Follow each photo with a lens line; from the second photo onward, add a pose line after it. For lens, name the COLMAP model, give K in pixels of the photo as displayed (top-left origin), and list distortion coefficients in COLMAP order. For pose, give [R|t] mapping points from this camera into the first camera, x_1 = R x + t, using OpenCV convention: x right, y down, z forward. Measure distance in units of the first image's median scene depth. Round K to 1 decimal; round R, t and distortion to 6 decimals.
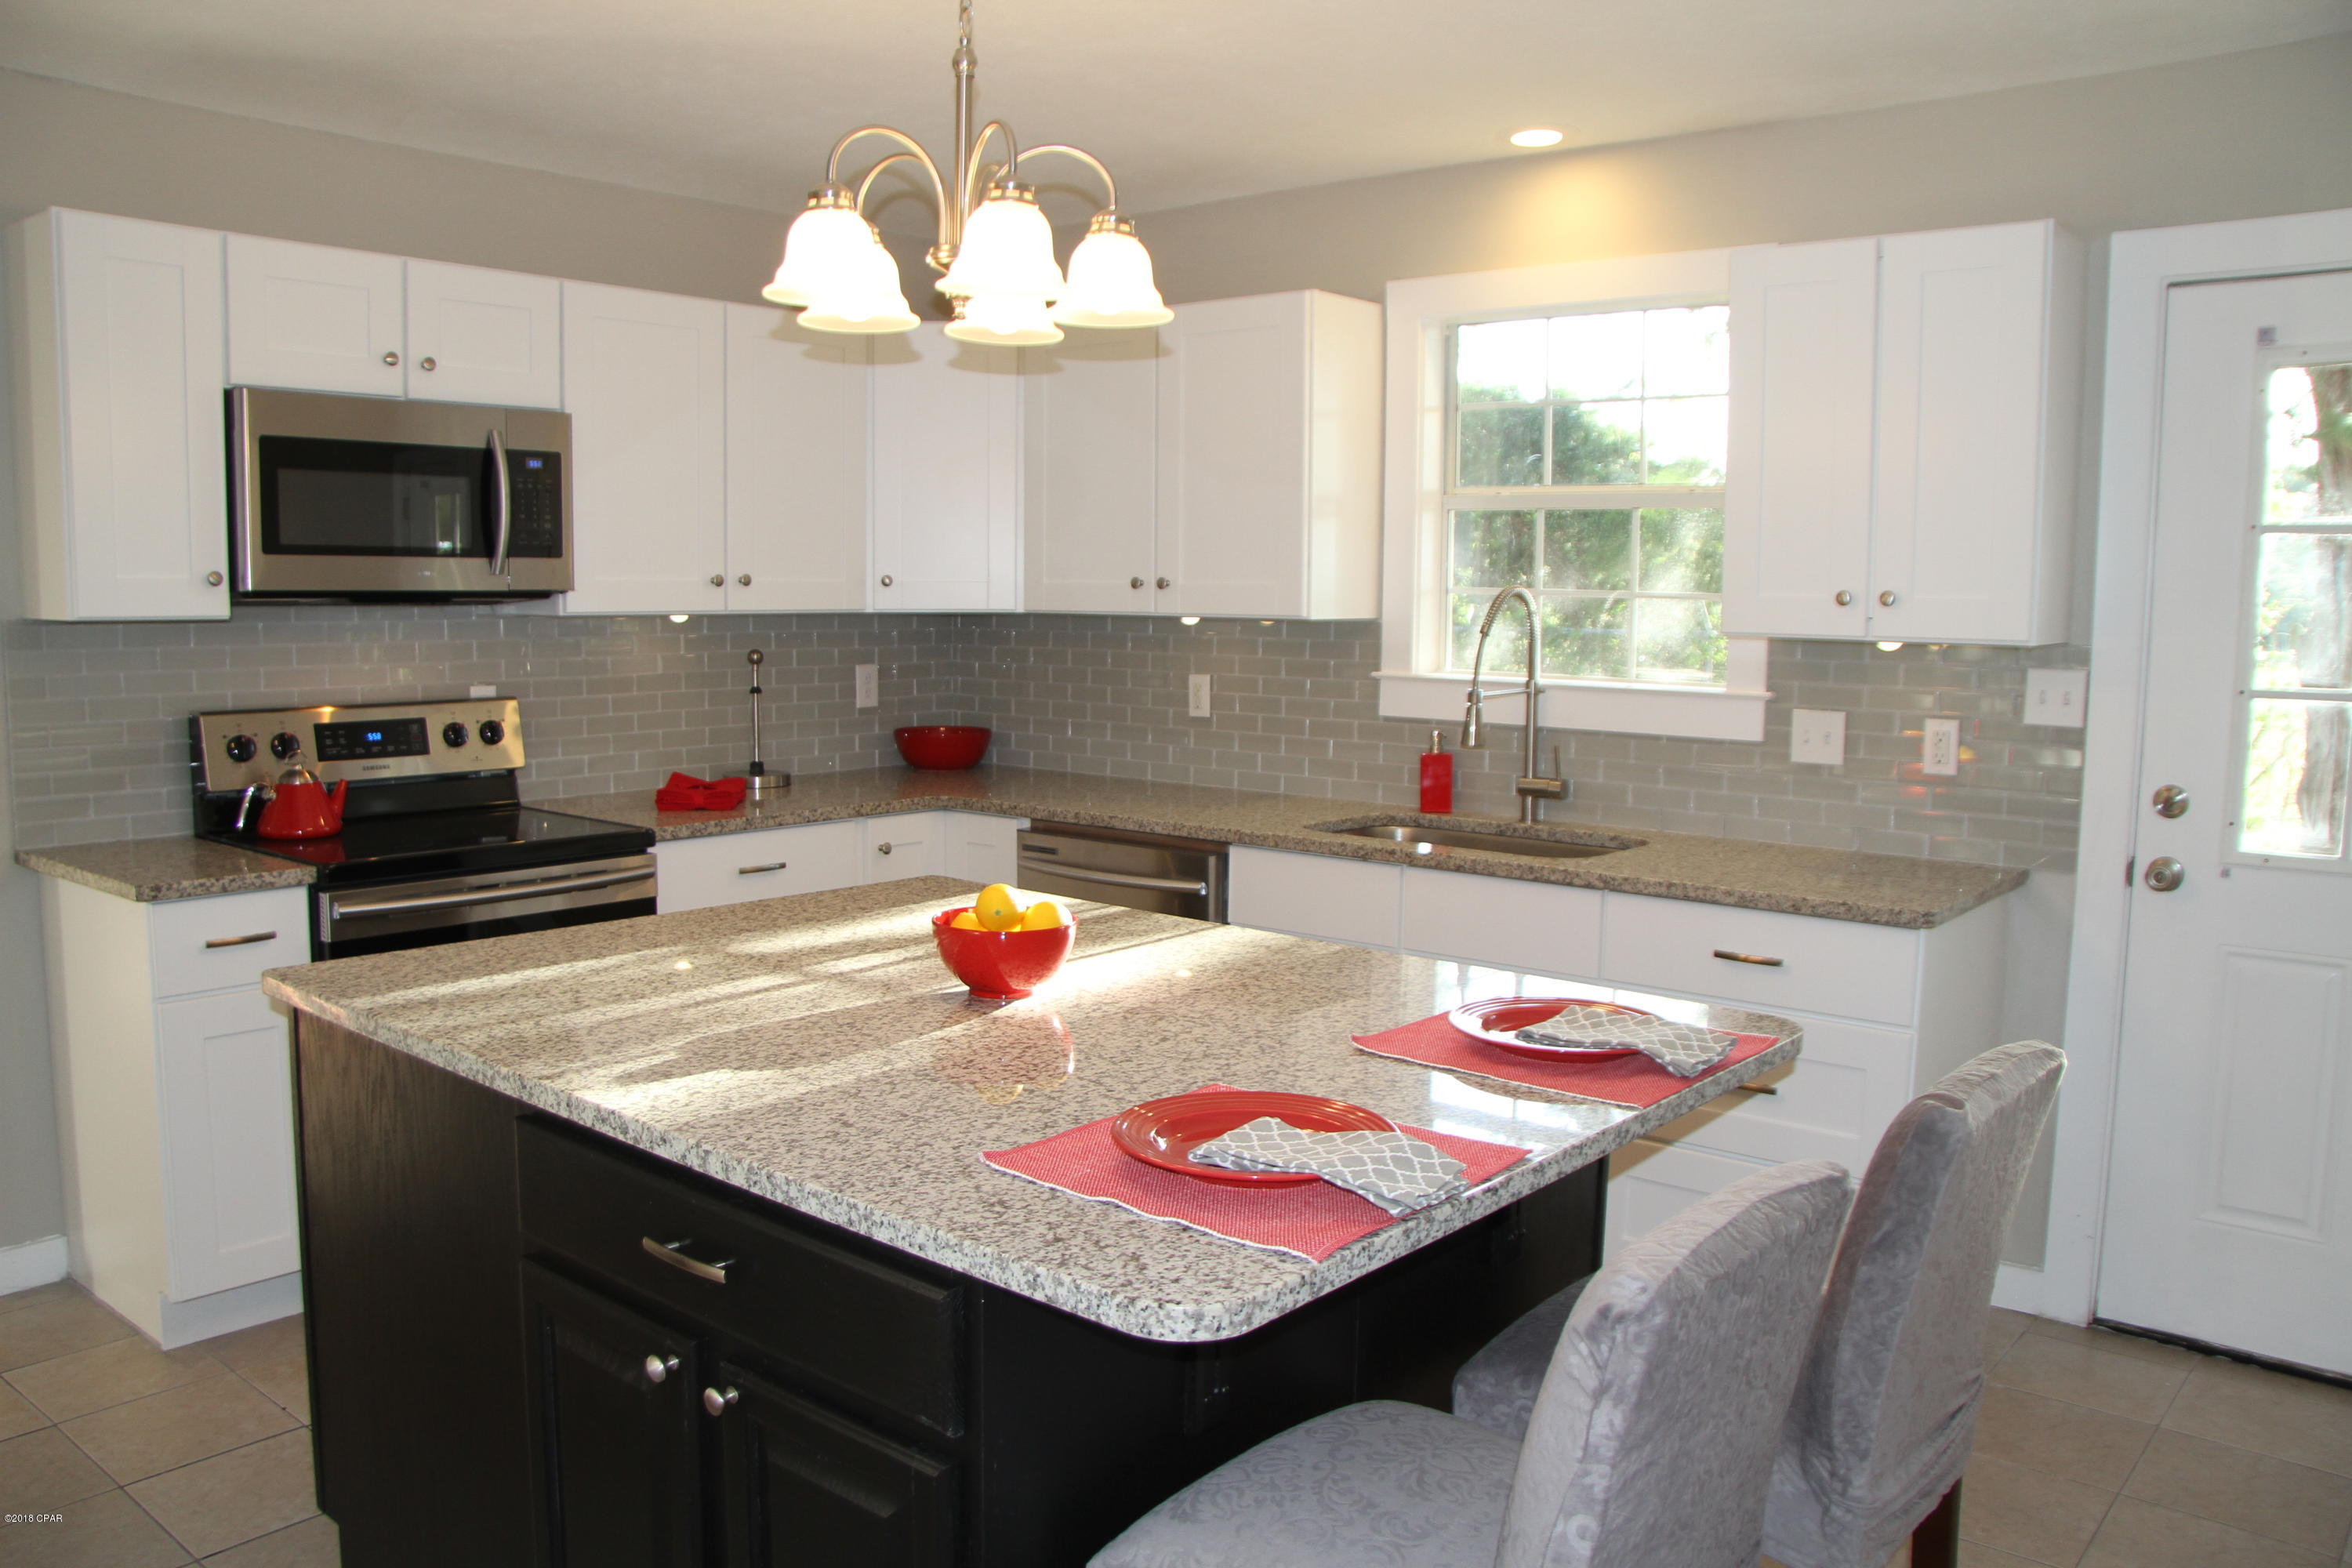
lens RADIAL K [[1832.5, 0, 1176.0], [0, 1832.5, 784.0], [0, 0, 1]] dist [-0.183749, 0.137125]
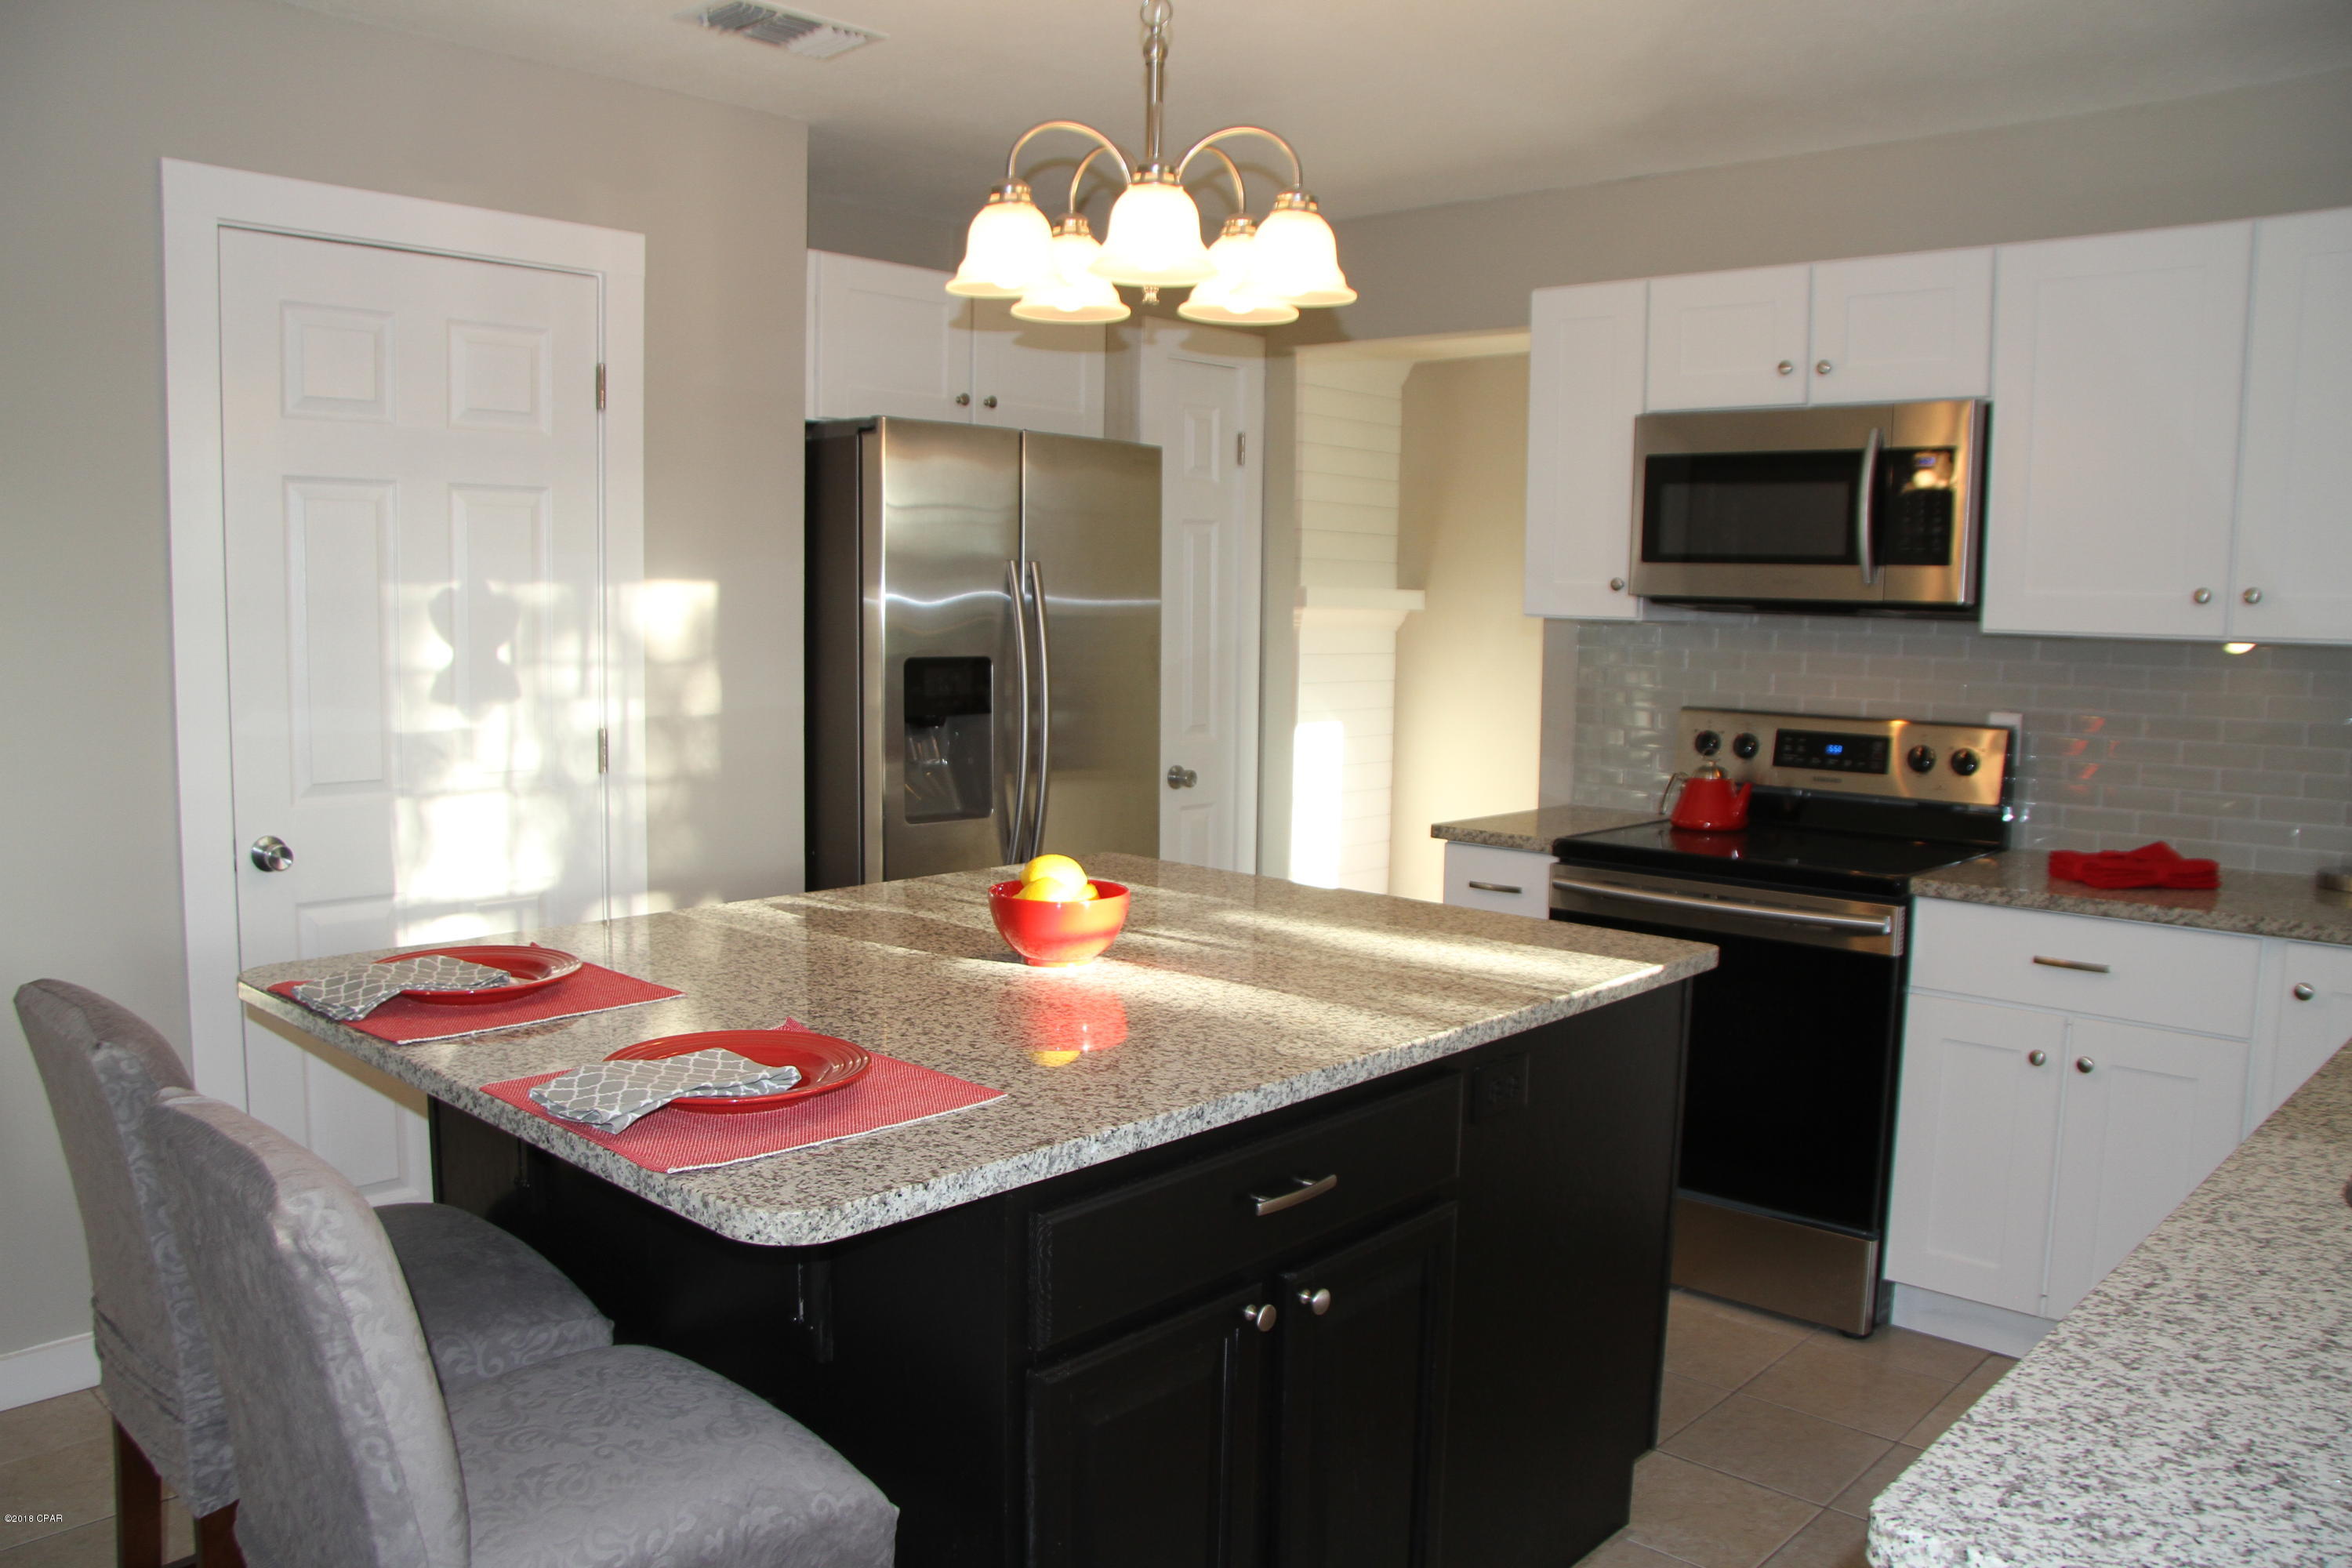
lens RADIAL K [[1832.5, 0, 1176.0], [0, 1832.5, 784.0], [0, 0, 1]] dist [-0.183749, 0.137125]
pose [[-0.052666, 0.087673, -0.994756, 0.574966], [-0.123519, 0.987917, 0.093610, -0.056971], [0.990944, 0.127802, -0.041201, 0.694733]]
